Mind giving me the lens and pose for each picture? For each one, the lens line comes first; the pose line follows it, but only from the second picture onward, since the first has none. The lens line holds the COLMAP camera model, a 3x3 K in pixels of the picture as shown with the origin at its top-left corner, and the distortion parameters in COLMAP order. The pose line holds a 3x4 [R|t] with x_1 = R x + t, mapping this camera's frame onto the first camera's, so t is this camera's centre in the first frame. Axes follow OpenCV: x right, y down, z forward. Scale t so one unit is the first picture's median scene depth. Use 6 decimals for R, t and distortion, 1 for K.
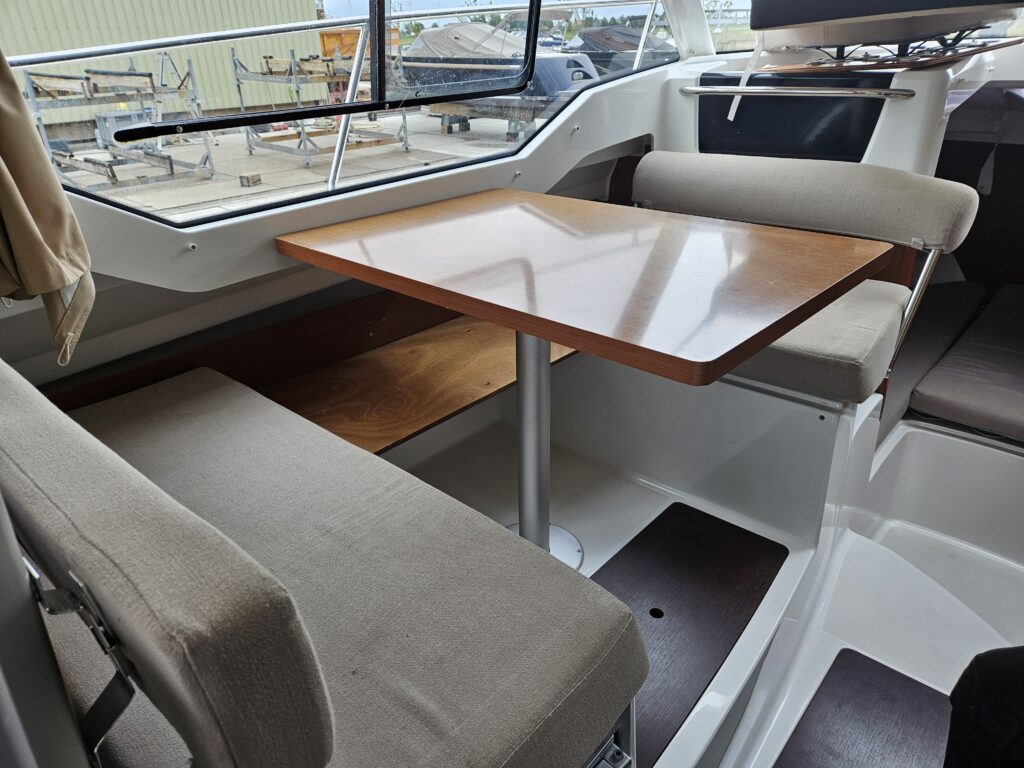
lens RADIAL K [[684.1, 0, 511.1], [0, 684.1, 390.3], [0, 0, 1]] dist [0.069511, -0.047791]
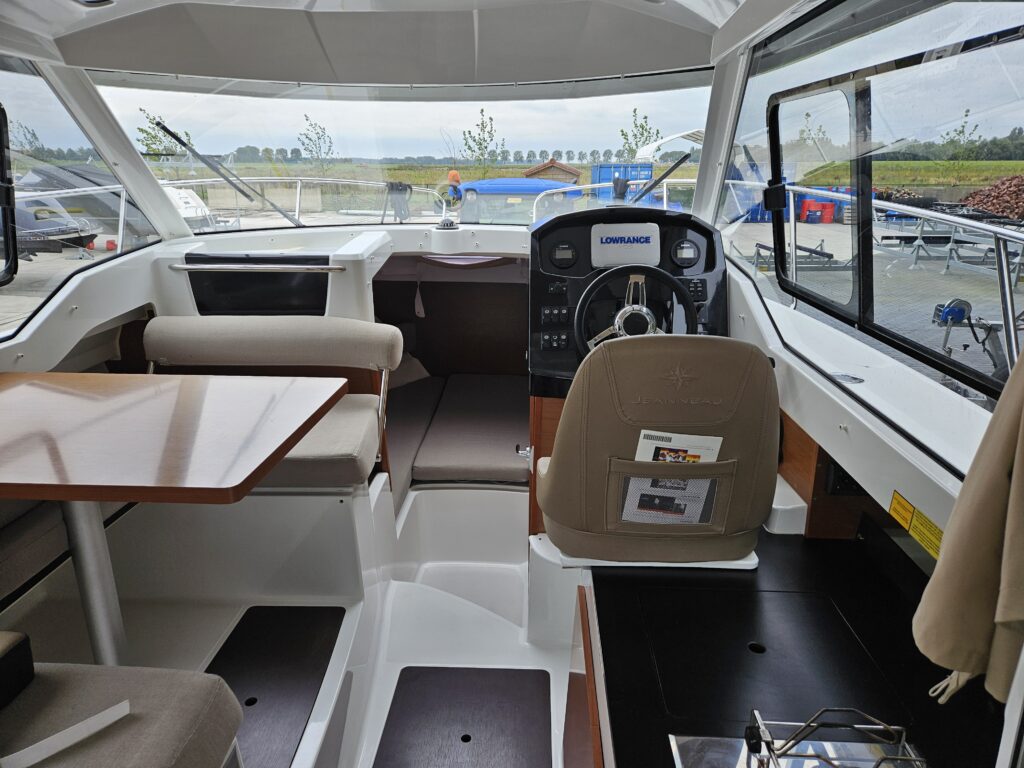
lens RADIAL K [[684.1, 0, 511.1], [0, 684.1, 390.3], [0, 0, 1]] dist [0.069511, -0.047791]
pose [[0.786020, -0.174569, 0.593042, -0.039976], [0.266295, 0.961349, -0.069964, 0.009974], [-0.557907, 0.212917, 0.802126, -0.242466]]
